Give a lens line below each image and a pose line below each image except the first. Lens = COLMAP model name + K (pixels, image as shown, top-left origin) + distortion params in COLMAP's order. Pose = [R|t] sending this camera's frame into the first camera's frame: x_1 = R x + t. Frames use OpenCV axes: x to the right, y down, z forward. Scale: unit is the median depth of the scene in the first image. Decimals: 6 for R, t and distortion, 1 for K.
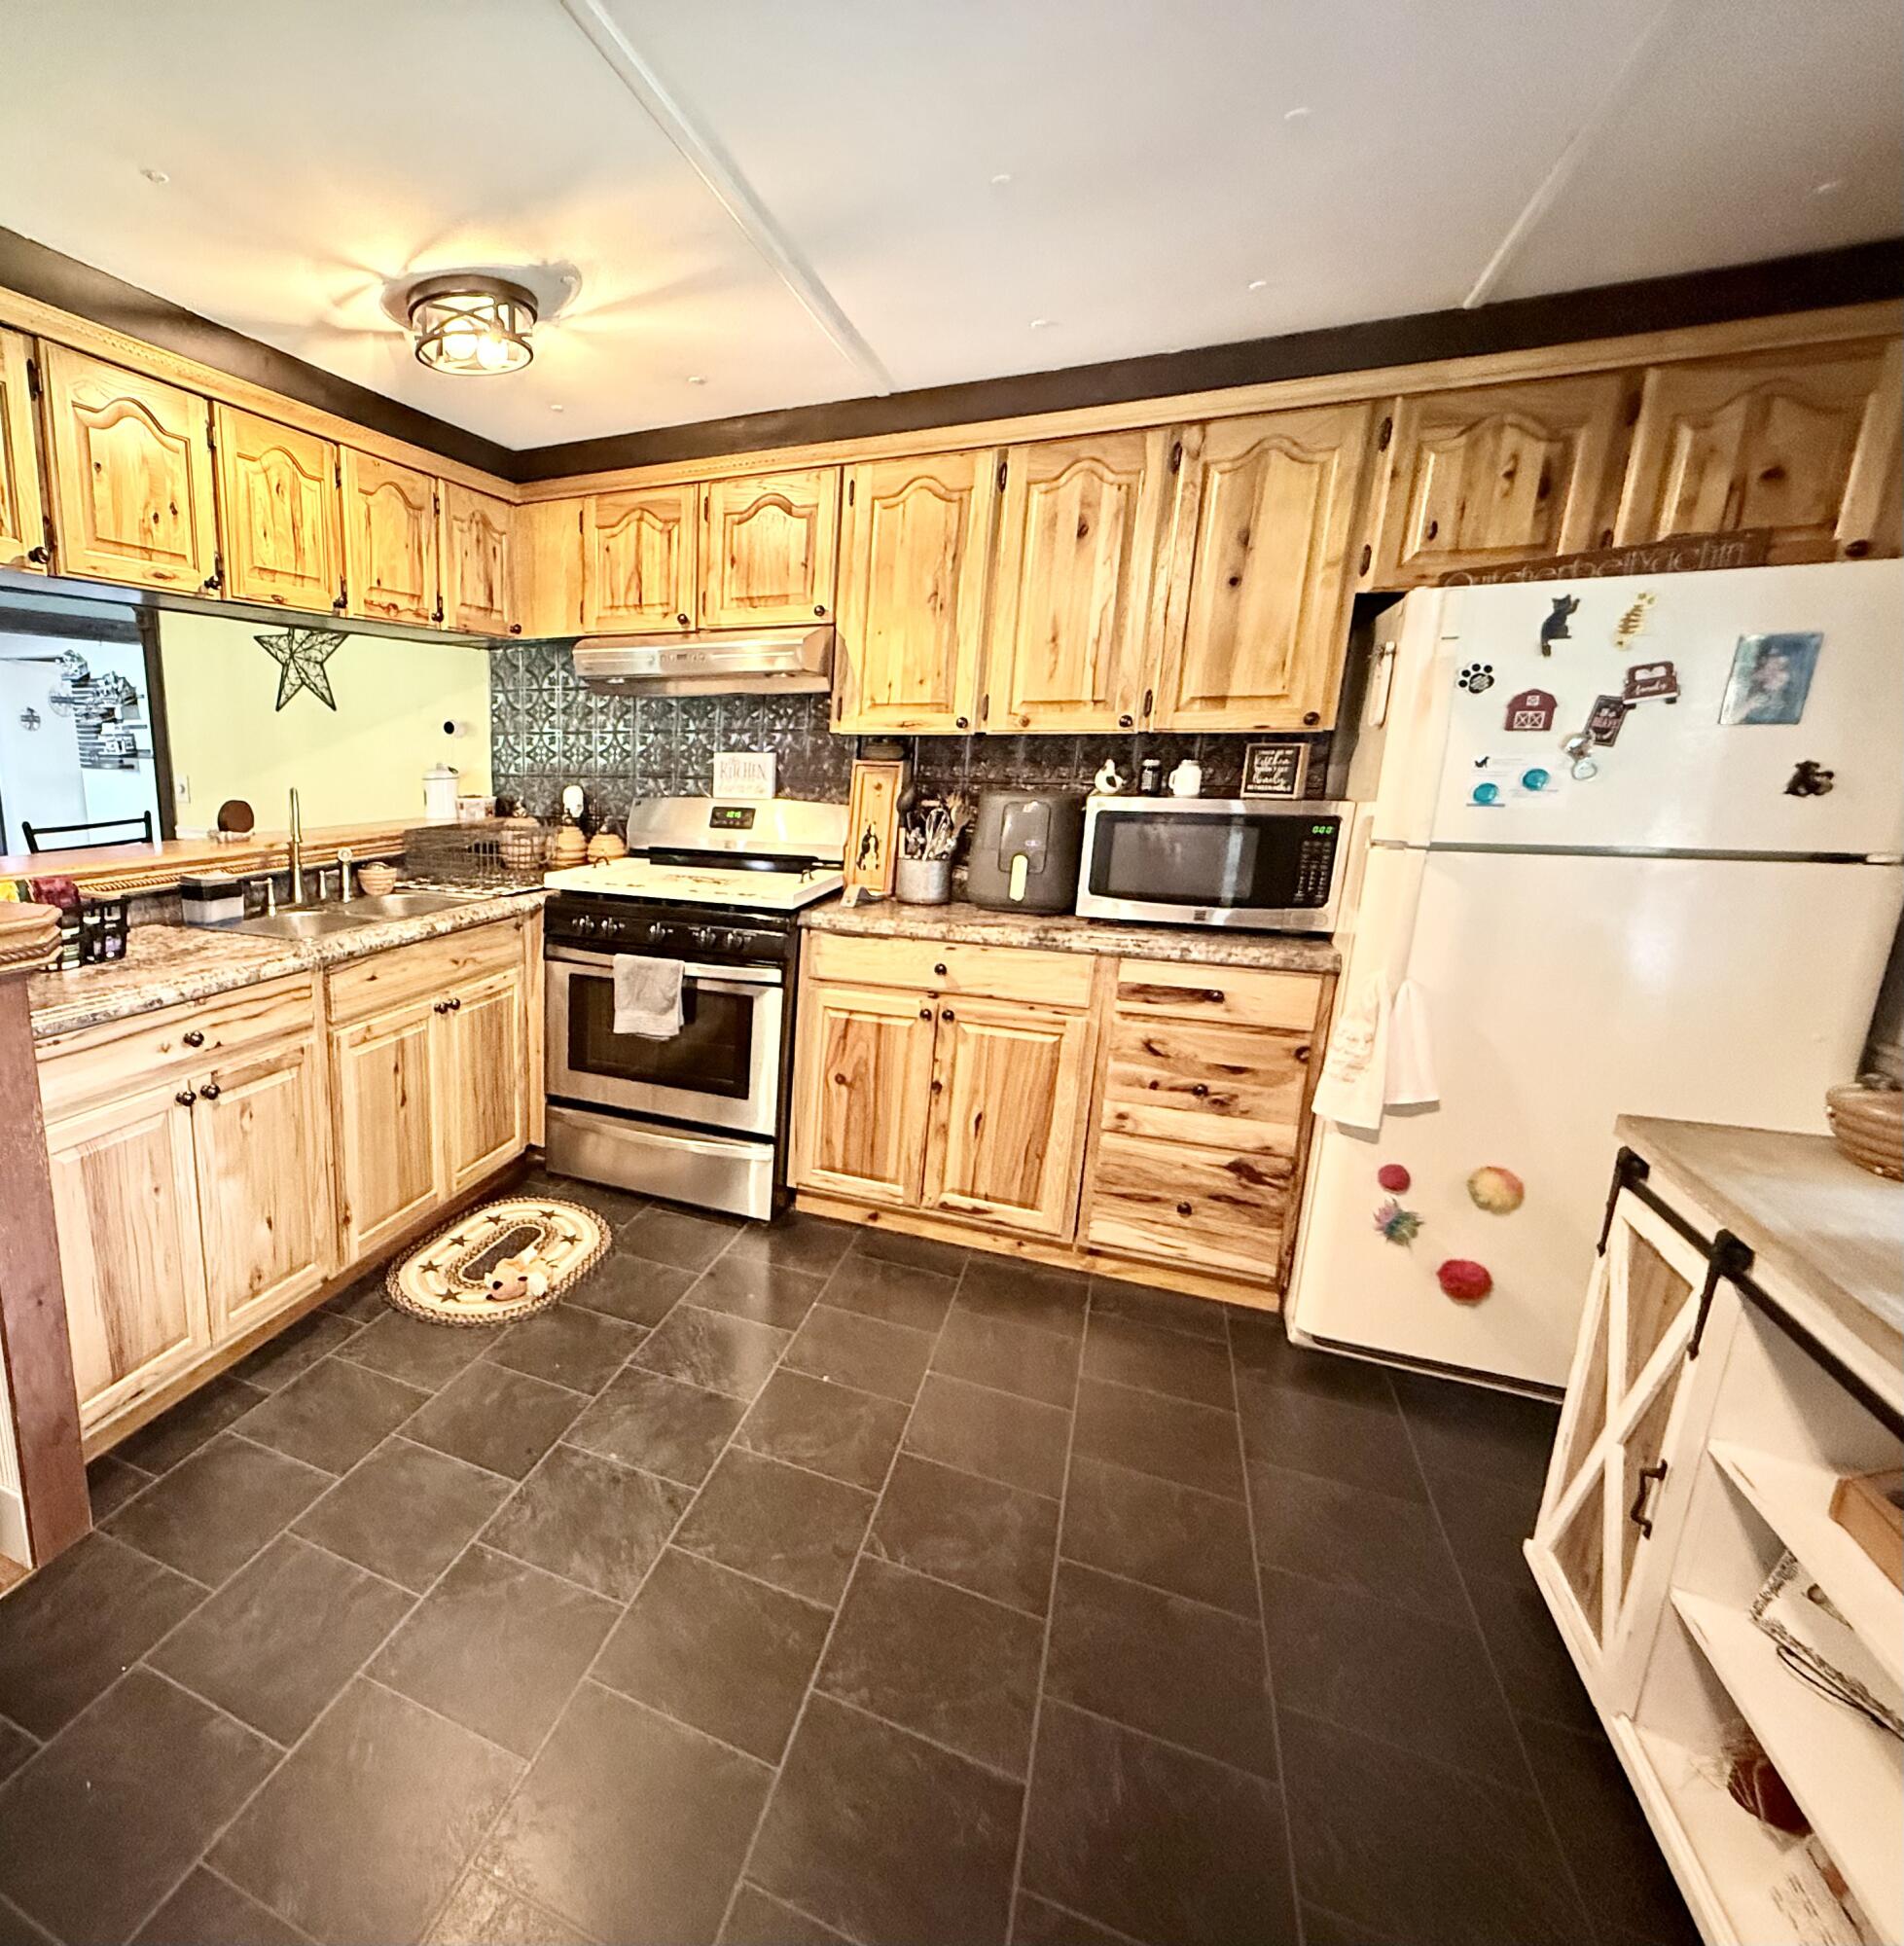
lens RADIAL K [[1046.7, 0, 593.5], [0, 1046.7, 984.4], [0, 0, 1]] dist [0.001589, -0.000596]
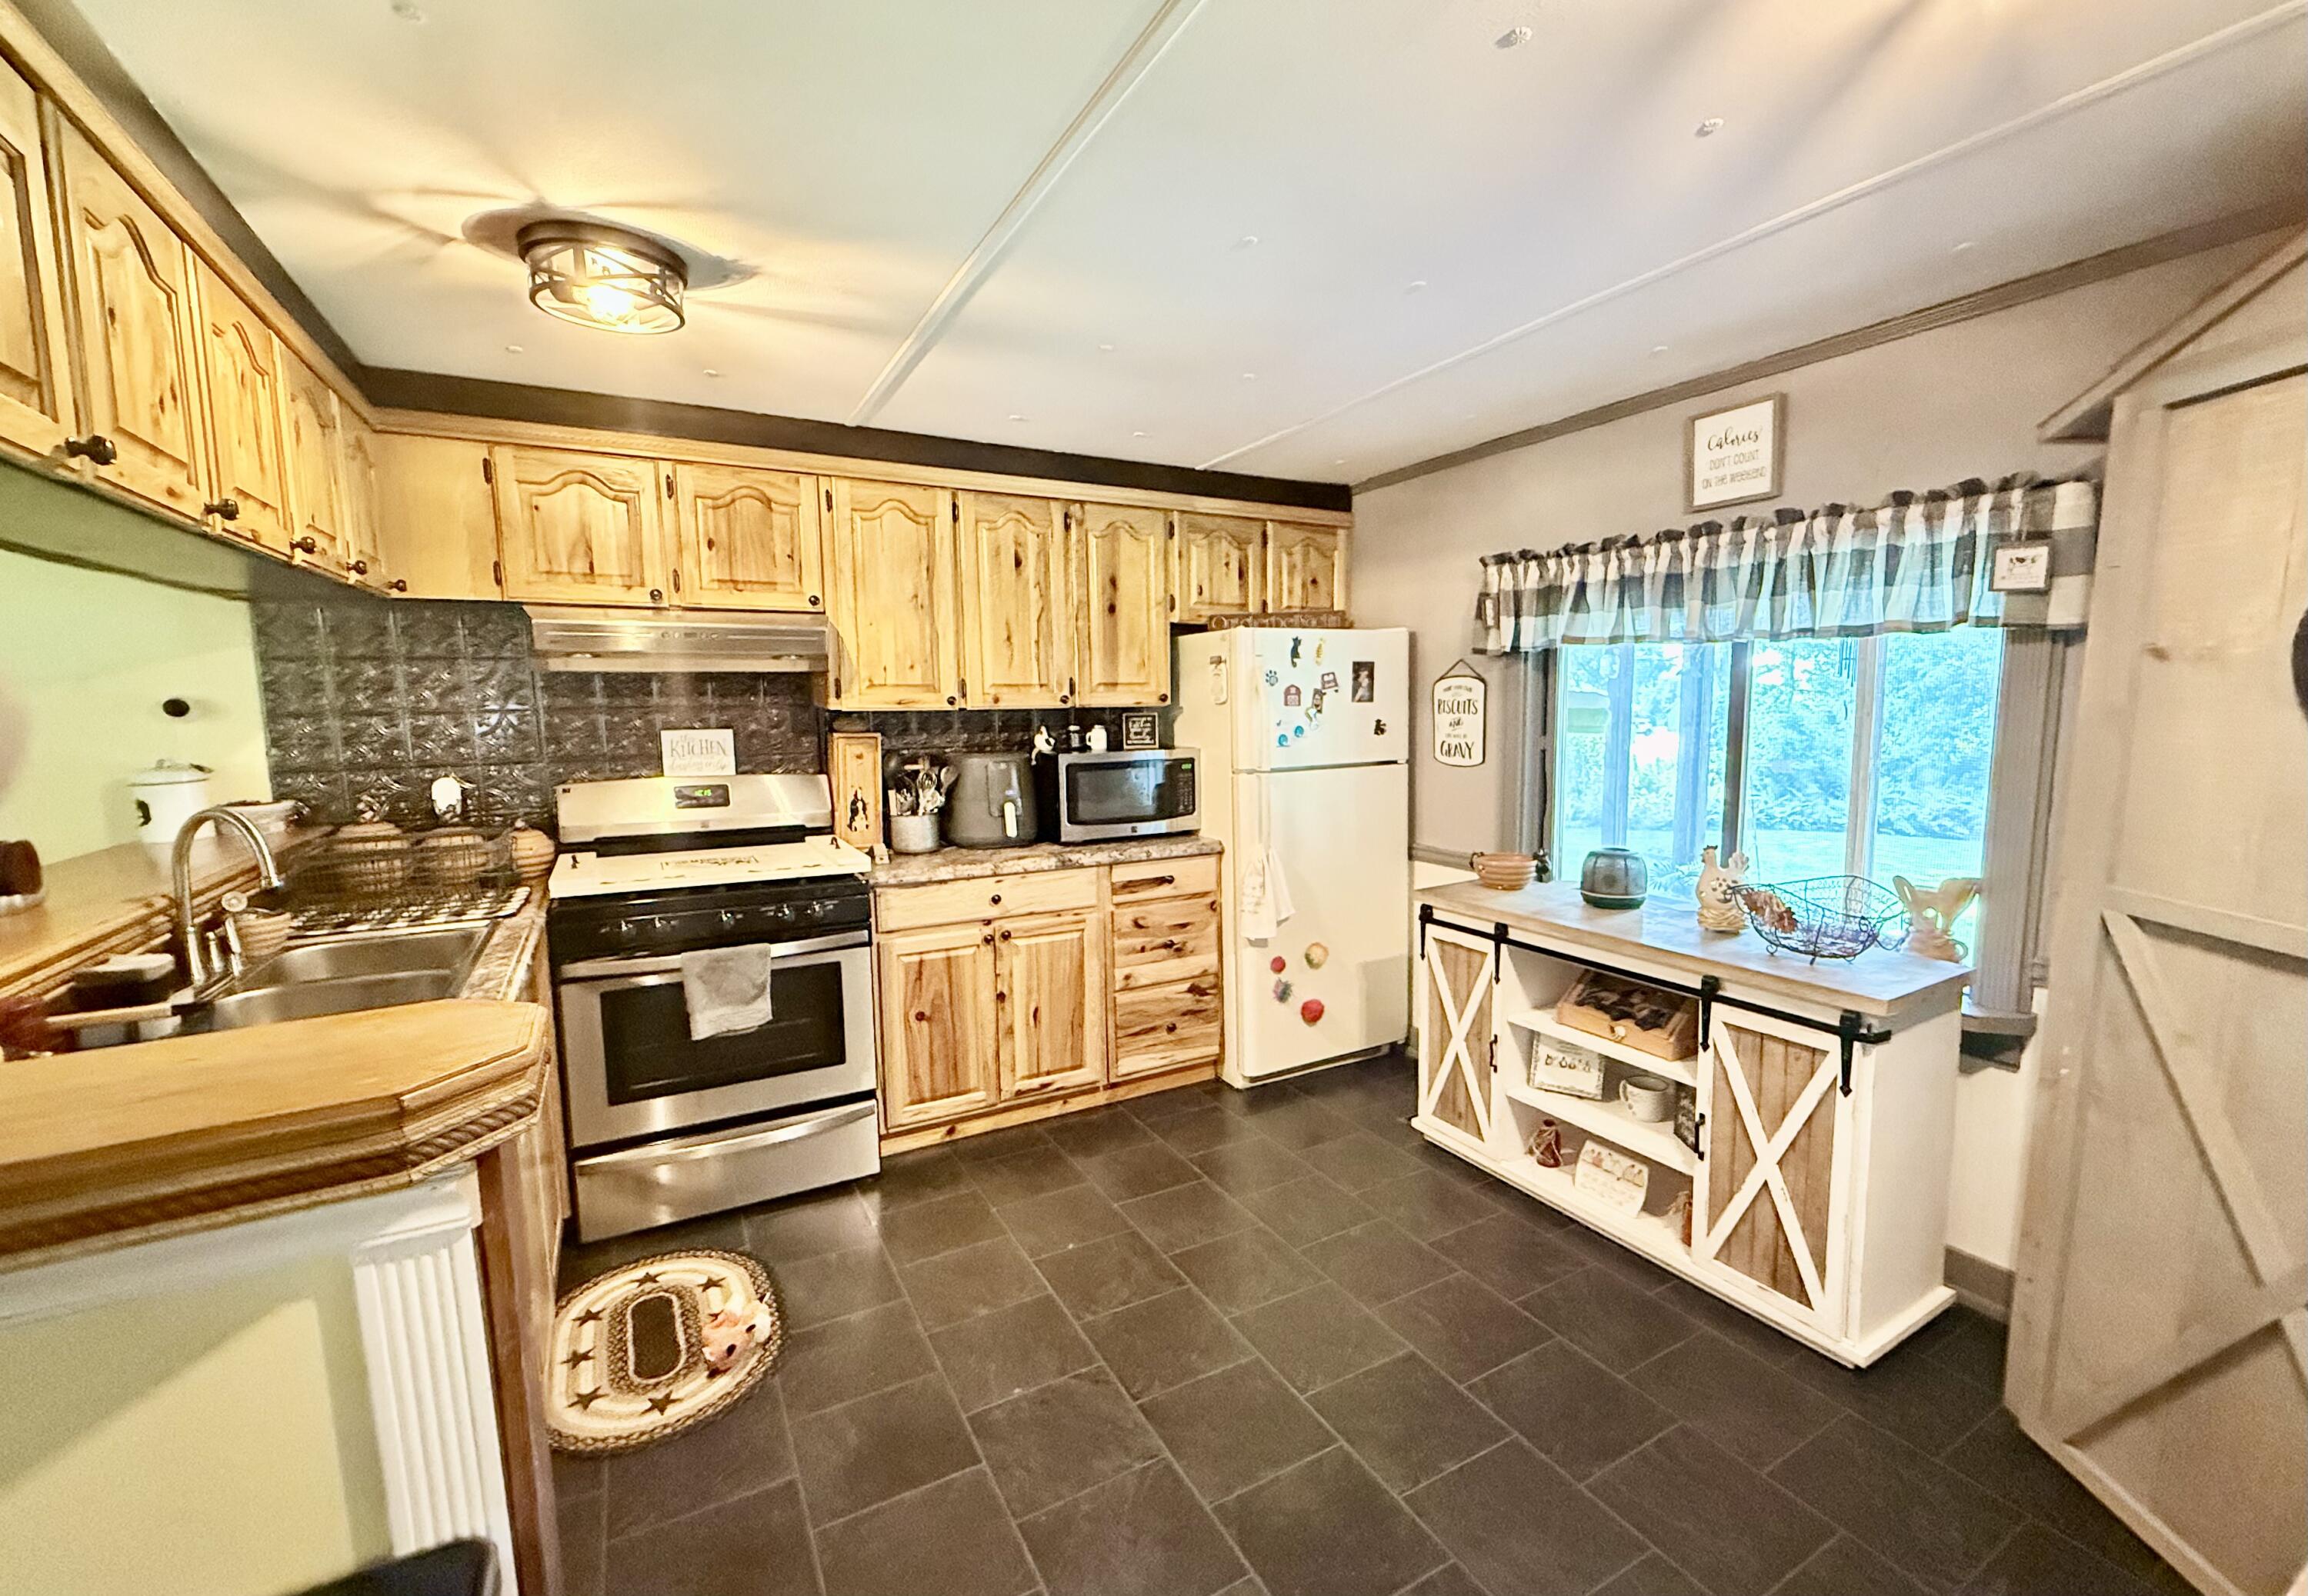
lens RADIAL K [[983.4, 0, 1240.9], [0, 983.4, 815.2], [0, 0, 1]] dist [0.001147, 0.000015]
pose [[0.511640, -0.108323, 0.852344, -0.489929], [0.202942, 0.979187, 0.002622, -0.055925], [-0.834889, 0.171635, 0.522975, 0.146803]]
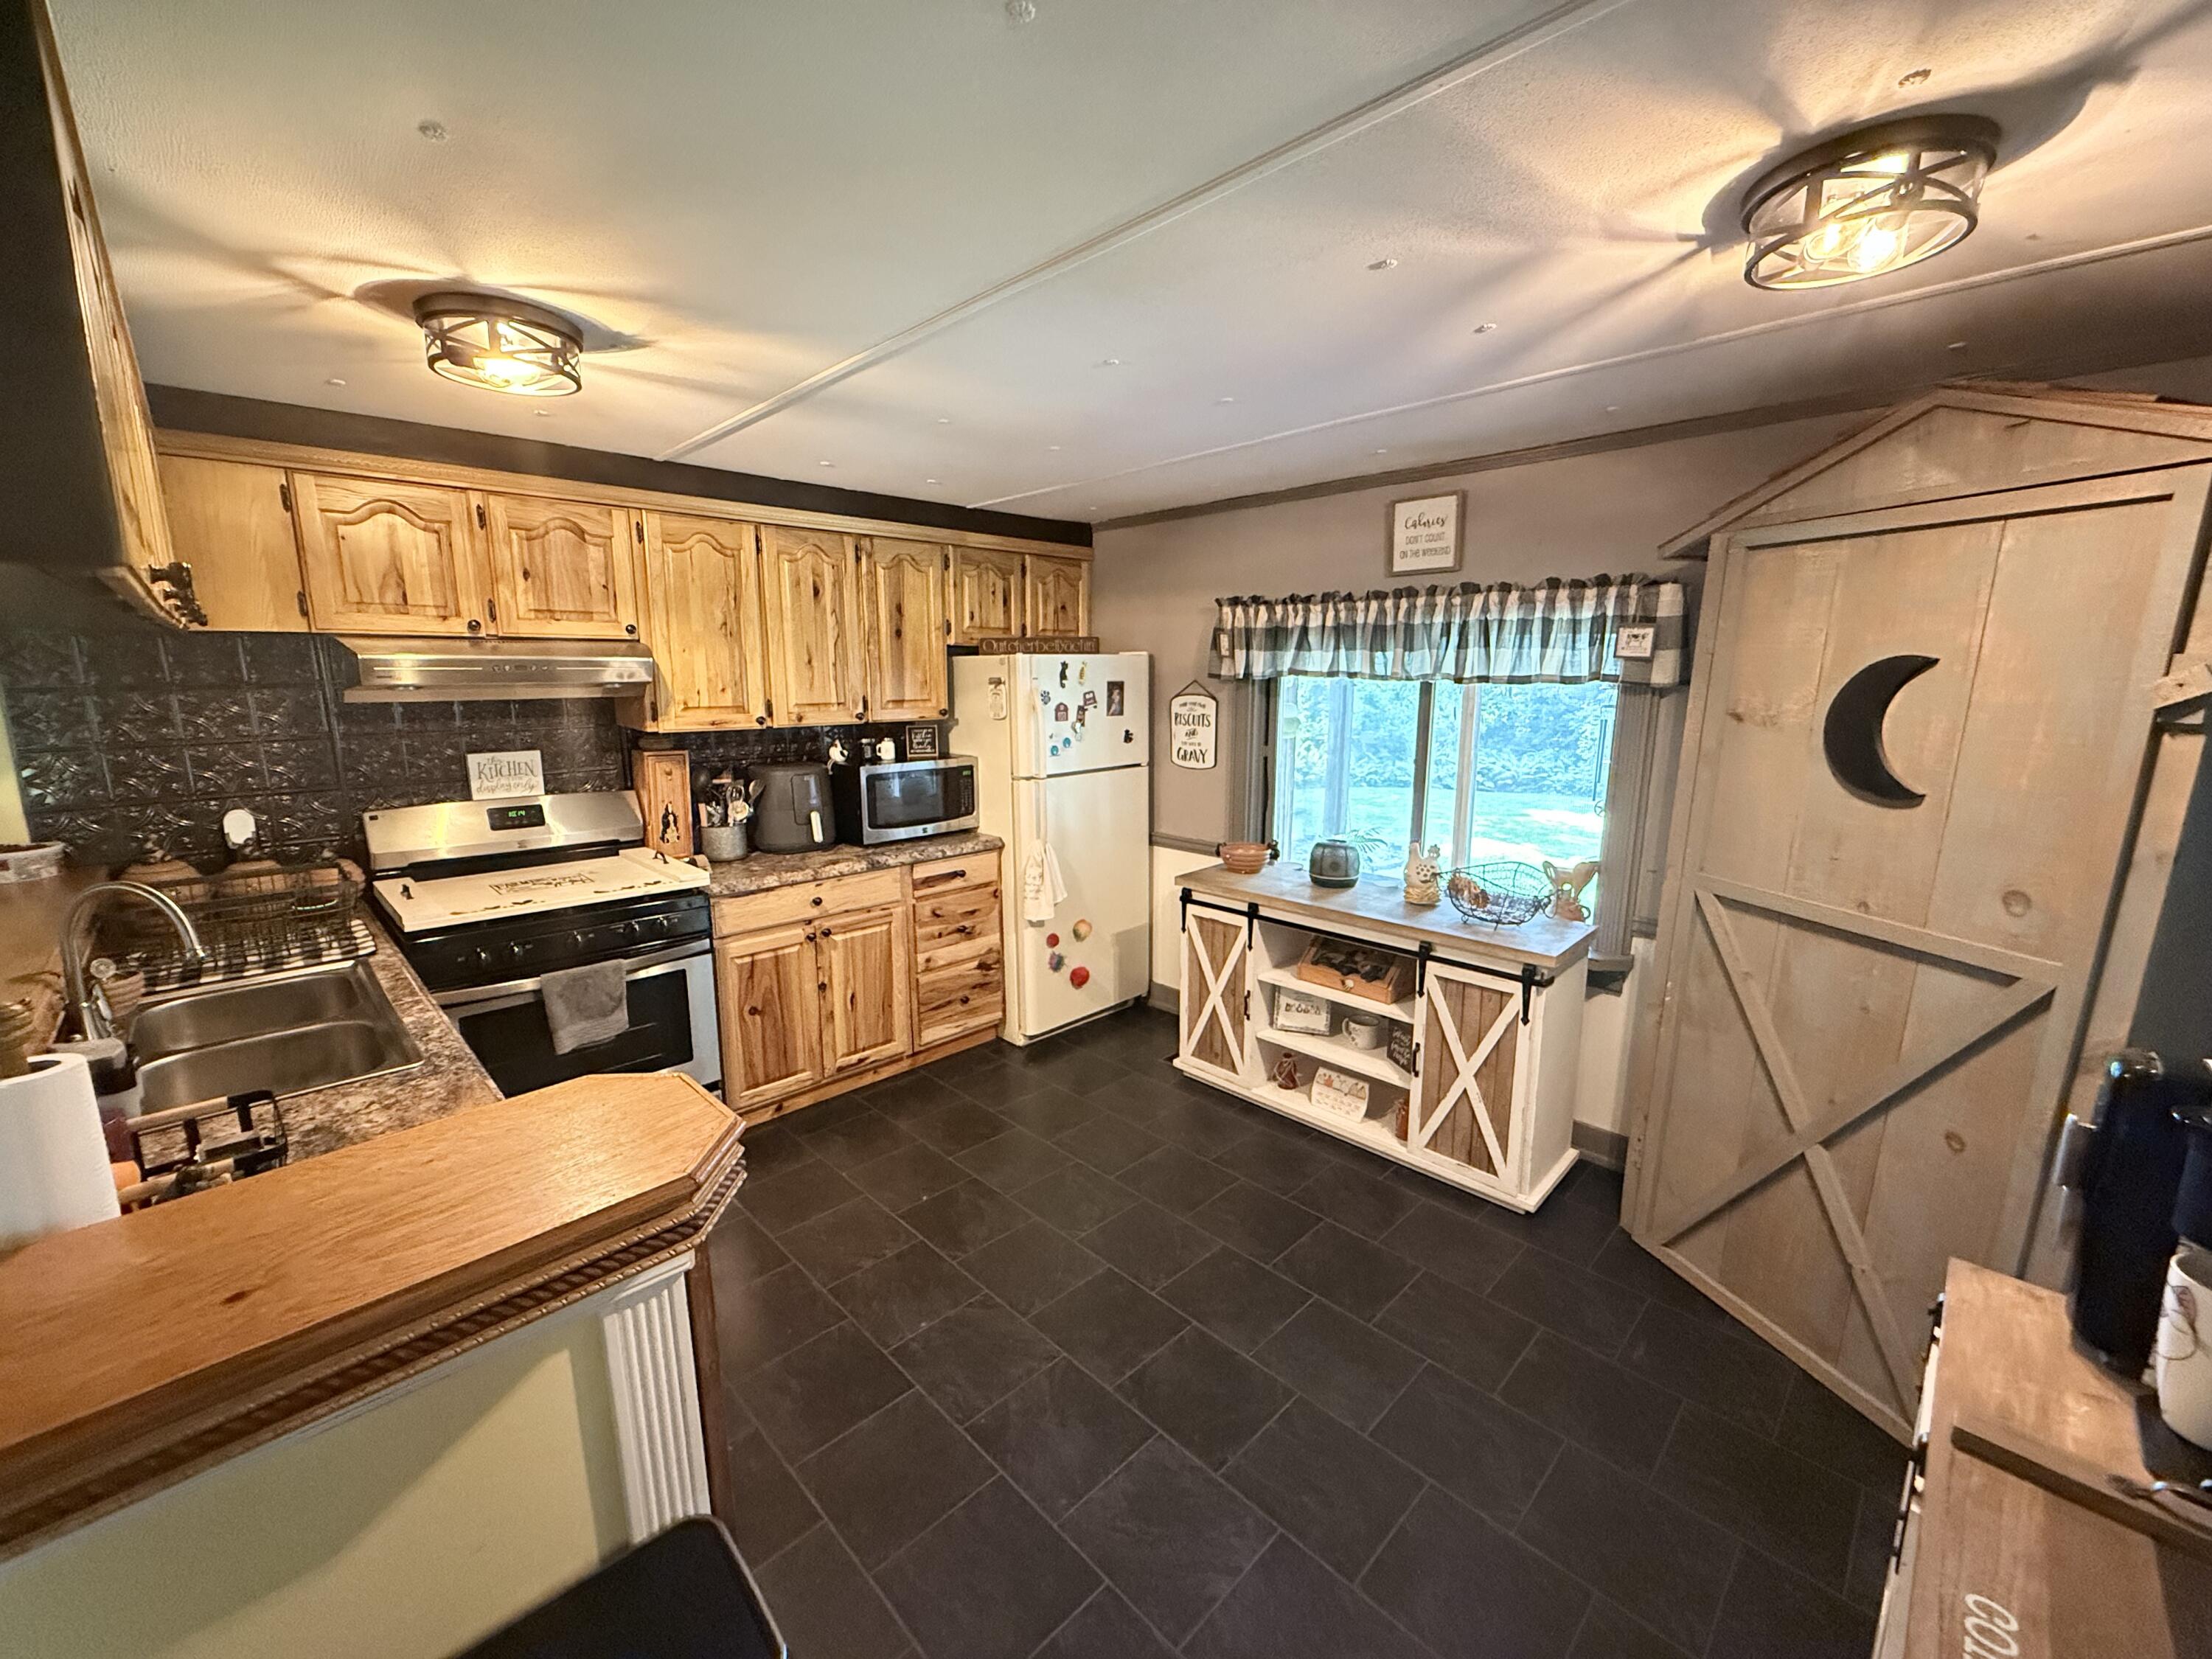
lens RADIAL K [[876.3, 0, 1106.0], [0, 876.3, 829.5], [0, 0, 1]] dist [0.001335, -0.000094]
pose [[0.303259, -0.171762, 0.937300, -0.608190], [0.215765, 0.970451, 0.108027, -0.148053], [-0.928159, 0.169476, 0.331359, 0.259982]]
